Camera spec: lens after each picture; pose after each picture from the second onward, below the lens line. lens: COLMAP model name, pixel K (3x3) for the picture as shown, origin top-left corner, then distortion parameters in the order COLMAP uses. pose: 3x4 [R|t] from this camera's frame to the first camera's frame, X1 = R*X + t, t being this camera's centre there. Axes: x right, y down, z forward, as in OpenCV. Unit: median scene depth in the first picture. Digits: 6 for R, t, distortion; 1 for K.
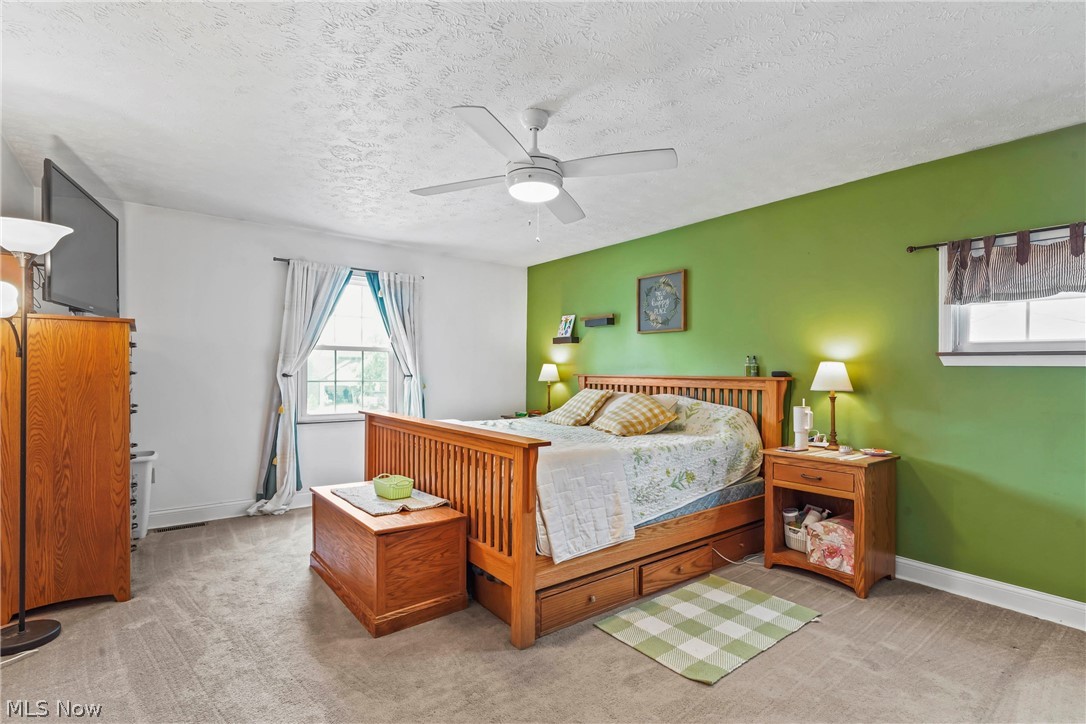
lens RADIAL K [[513.6, 0, 543.0], [0, 513.6, 362.0], [0, 0, 1]] dist [-0.004251, -0.001205]
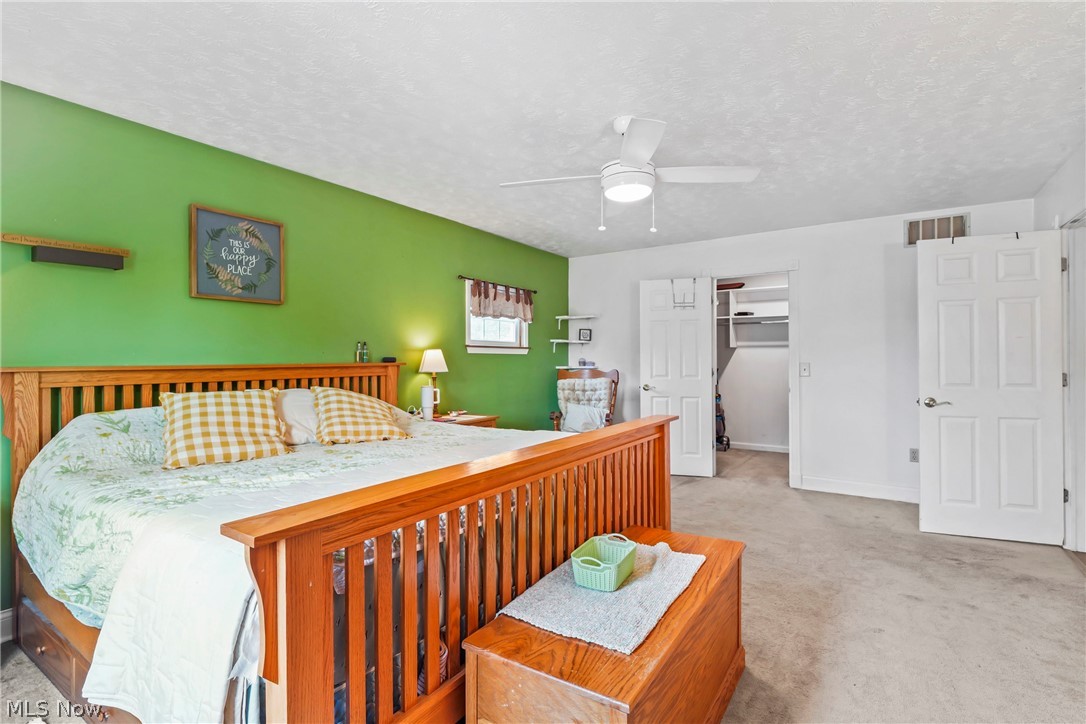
lens RADIAL K [[513.4, 0, 546.5], [0, 513.4, 345.7], [0, 0, 1]] dist [-0.003597, -0.001285]
pose [[-0.315936, 0.021004, 0.948548, -0.649923], [-0.011180, 0.999603, -0.025858, 0.017129], [-0.948715, -0.018775, -0.315576, 0.992072]]
